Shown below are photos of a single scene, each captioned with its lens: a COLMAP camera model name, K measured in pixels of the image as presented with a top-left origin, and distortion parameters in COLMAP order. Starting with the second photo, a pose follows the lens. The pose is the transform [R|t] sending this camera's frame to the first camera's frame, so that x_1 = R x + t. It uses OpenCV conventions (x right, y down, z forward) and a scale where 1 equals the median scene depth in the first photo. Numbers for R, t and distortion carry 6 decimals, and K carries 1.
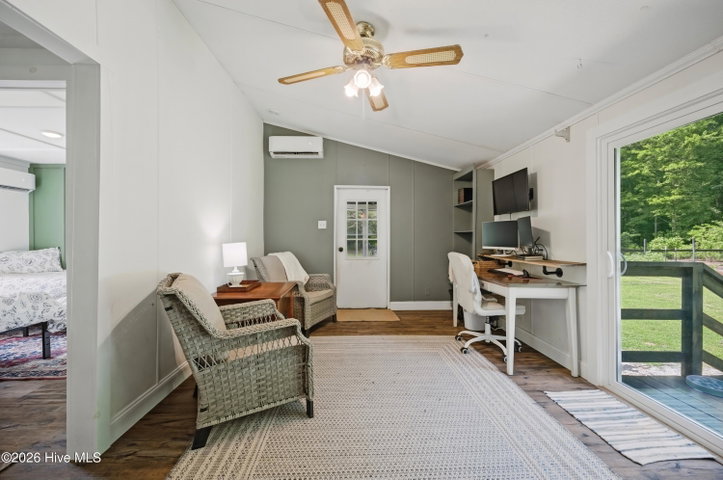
lens RADIAL K [[286.5, 0, 359.7], [0, 286.5, 238.4], [0, 0, 1]] dist [-0.000349, -0.000427]
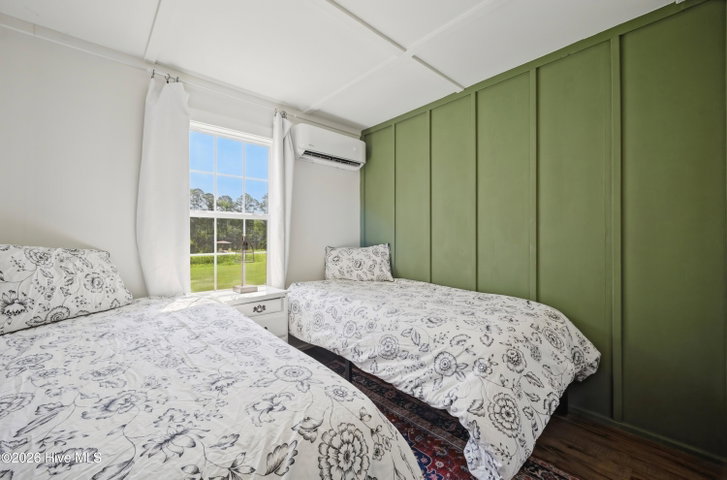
lens RADIAL K [[288.0, 0, 363.3], [0, 288.0, 237.7], [0, 0, 1]] dist [-0.000349, -0.000427]
pose [[0.637360, -0.002407, -0.770562, -0.585066], [-0.005103, 0.999960, -0.007345, 0.022333], [0.770549, 0.008613, 0.637322, 0.539455]]
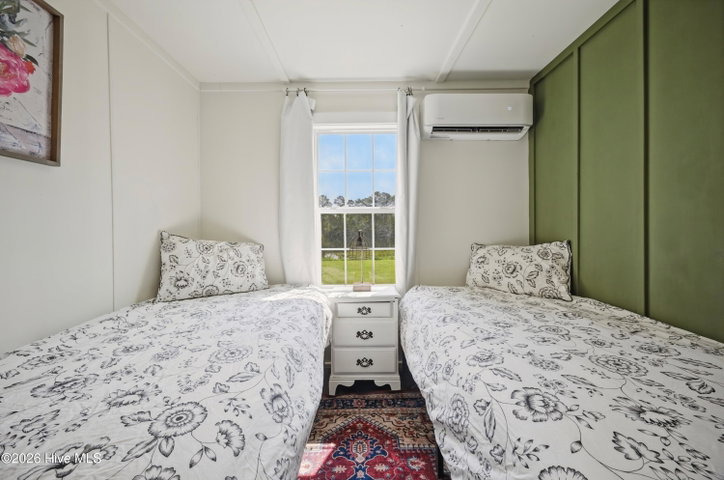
lens RADIAL K [[286.9, 0, 360.3], [0, 286.9, 234.2], [0, 0, 1]] dist [-0.000349, -0.000427]
pose [[-0.039338, 0.002774, -0.999222, -0.627388], [-0.001141, 0.999995, 0.002821, 0.020306], [0.999225, 0.001251, -0.039335, 0.726477]]
